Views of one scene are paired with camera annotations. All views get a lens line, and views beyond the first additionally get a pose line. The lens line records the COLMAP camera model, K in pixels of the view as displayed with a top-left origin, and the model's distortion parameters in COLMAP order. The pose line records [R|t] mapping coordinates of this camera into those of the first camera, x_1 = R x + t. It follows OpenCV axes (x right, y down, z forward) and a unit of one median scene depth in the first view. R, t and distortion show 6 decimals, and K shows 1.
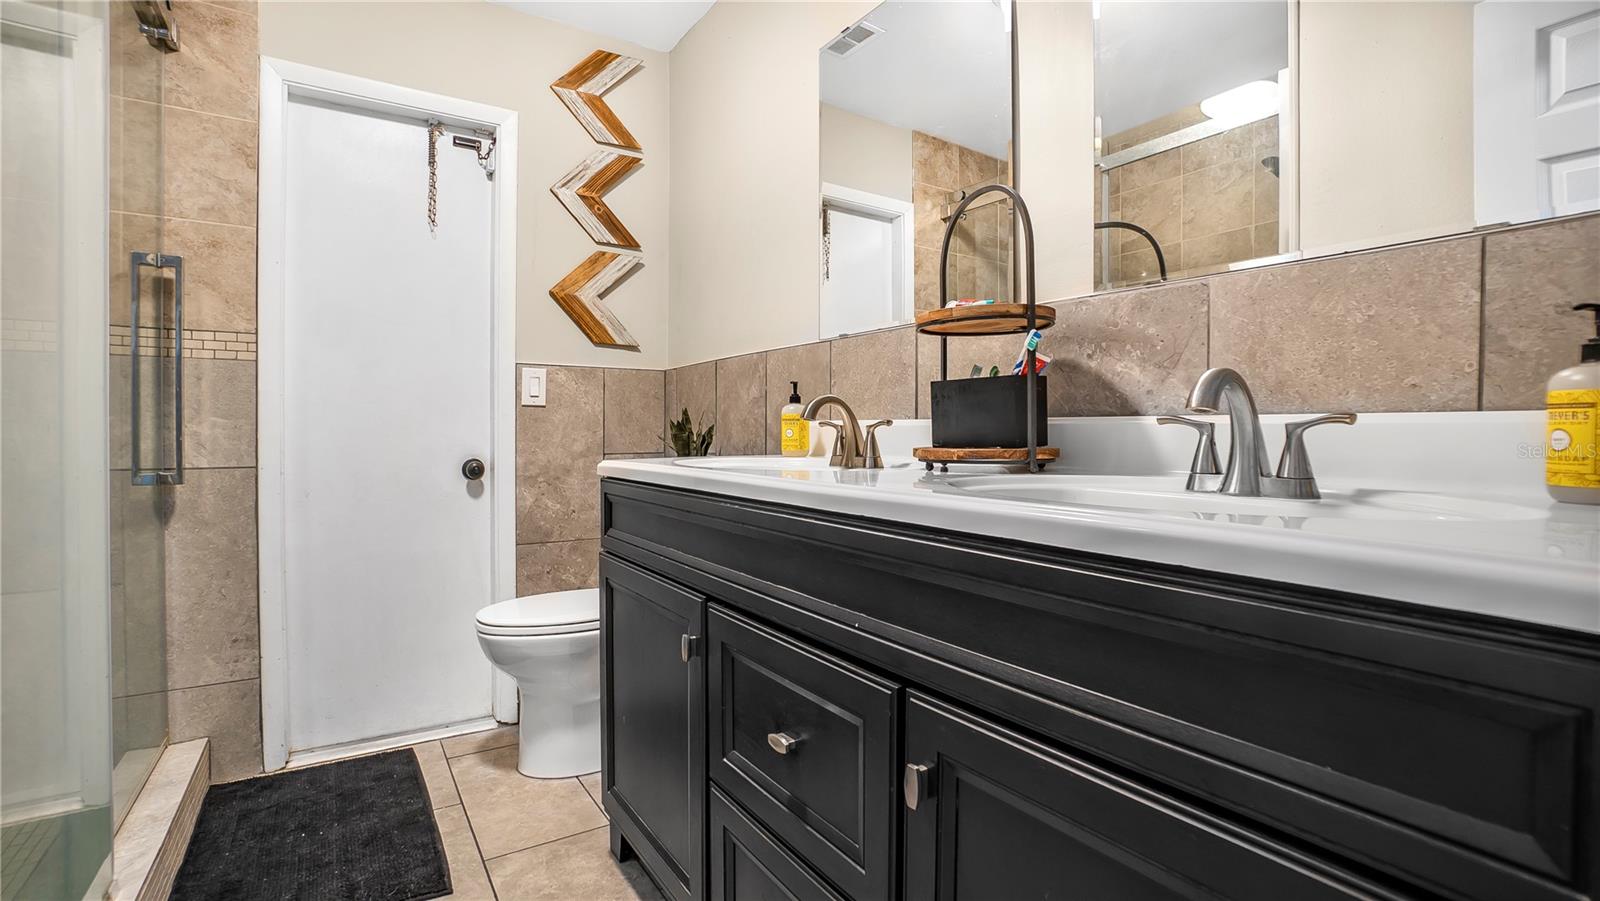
lens RADIAL K [[724.3, 0, 790.6], [0, 724.3, 449.0], [0, 0, 1]] dist [-0.044425, 0.003796]
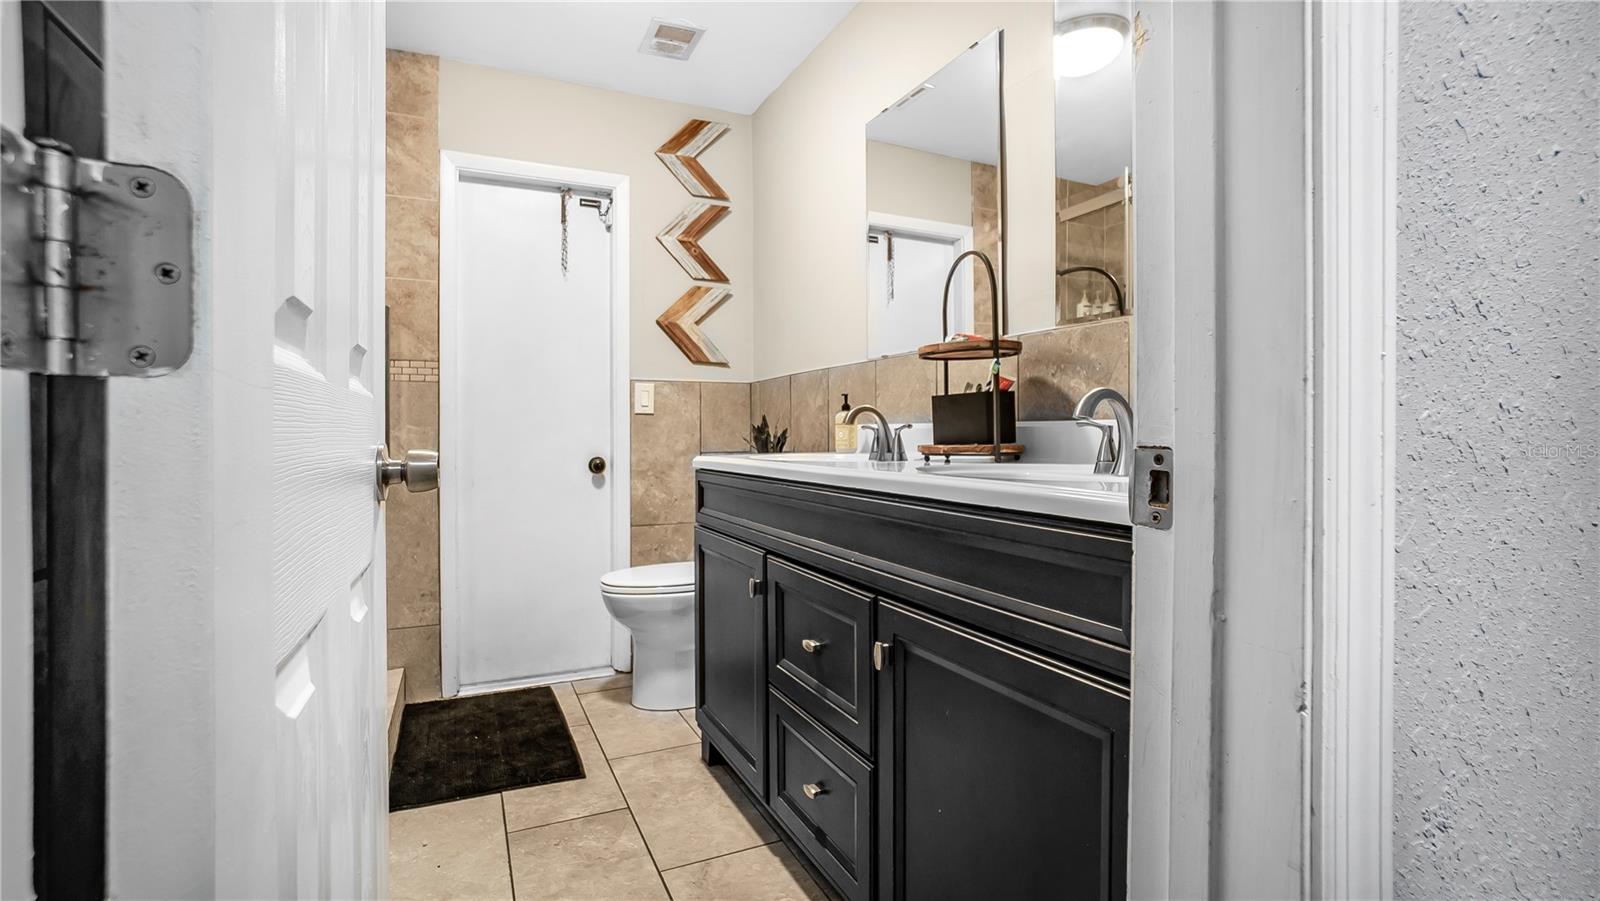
lens RADIAL K [[724.3, 0, 797.7], [0, 724.3, 443.8], [0, 0, 1]] dist [-0.044425, 0.003796]
pose [[0.991855, -0.005256, -0.127266, 0.075738], [0.004129, 0.999950, -0.009116, 0.005092], [0.127307, 0.008517, 0.991827, -0.235879]]
